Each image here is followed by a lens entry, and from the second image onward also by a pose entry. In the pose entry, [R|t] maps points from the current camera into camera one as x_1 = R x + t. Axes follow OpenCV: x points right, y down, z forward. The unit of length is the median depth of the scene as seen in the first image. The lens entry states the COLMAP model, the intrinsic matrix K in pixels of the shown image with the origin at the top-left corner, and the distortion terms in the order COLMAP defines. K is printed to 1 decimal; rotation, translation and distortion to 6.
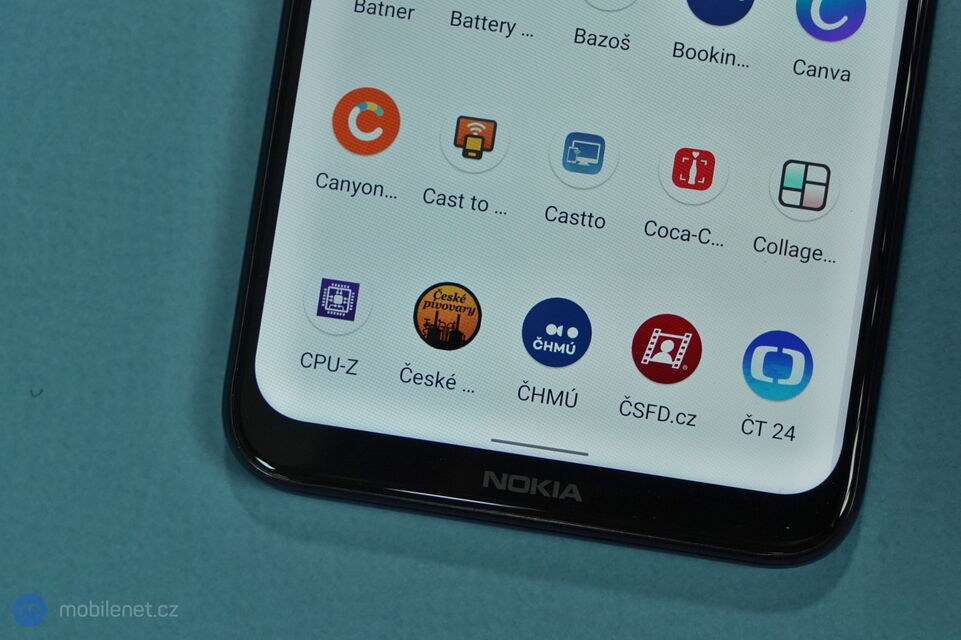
lens RADIAL K [[1689.9, 0, 481.5], [0, 1689.9, 319.2], [0, 0, 1]] dist [-0.023294, 0.000000]
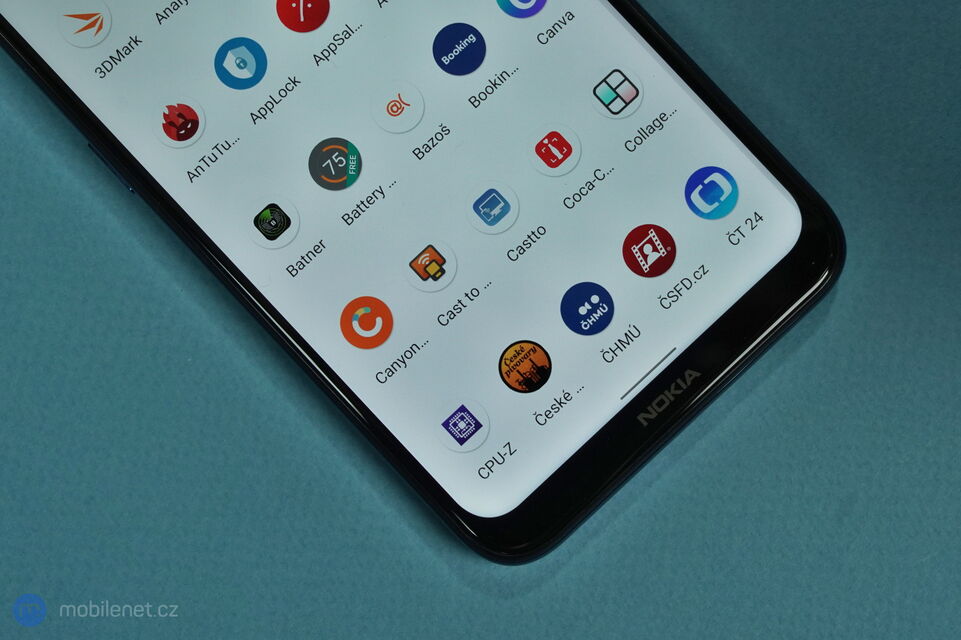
lens RADIAL K [[1689.9, 0, 480.5], [0, 1689.9, 321.4], [0, 0, 1]] dist [-0.023294, 0.000000]
pose [[0.617877, -0.786248, -0.006556, -0.005446], [0.786033, 0.617872, -0.019675, -0.025131], [0.019520, 0.007003, 0.999785, -0.305476]]
